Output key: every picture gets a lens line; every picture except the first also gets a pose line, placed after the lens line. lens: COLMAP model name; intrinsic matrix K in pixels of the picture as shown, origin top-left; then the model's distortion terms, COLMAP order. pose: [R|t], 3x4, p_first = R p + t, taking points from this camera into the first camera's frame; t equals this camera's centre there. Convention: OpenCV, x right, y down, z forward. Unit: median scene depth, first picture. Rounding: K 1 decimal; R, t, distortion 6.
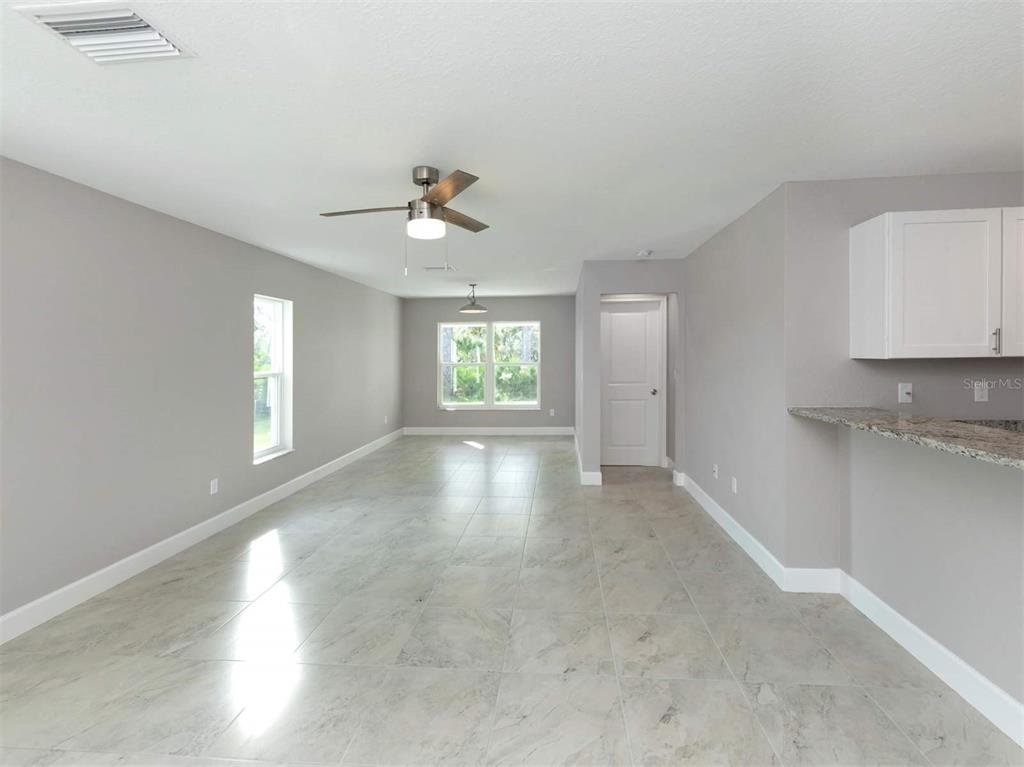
lens RADIAL K [[458.3, 0, 524.0], [0, 458.3, 352.3], [0, 0, 1]] dist [0.001011, 0.000163]
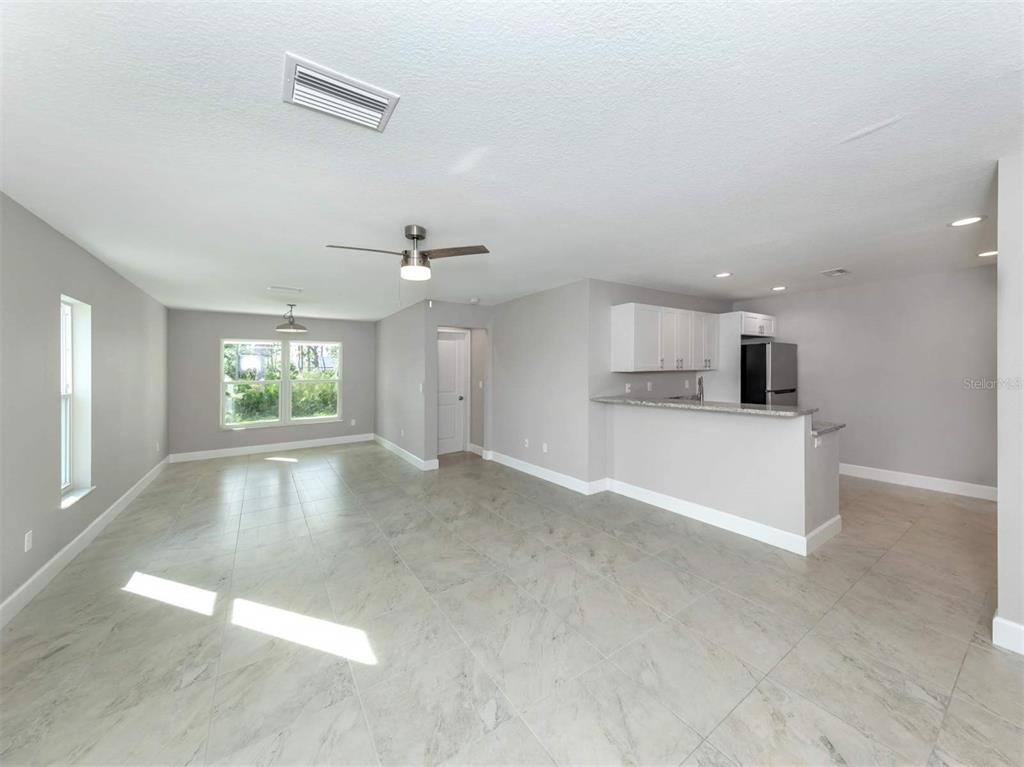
lens RADIAL K [[377.7, 0, 536.4], [0, 377.7, 374.4], [0, 0, 1]] dist [0.000819, -0.000069]
pose [[0.764095, -0.005545, 0.645079, -0.596287], [0.000706, 0.999970, 0.007758, 0.011430], [-0.645103, -0.005473, 0.764076, -0.047013]]
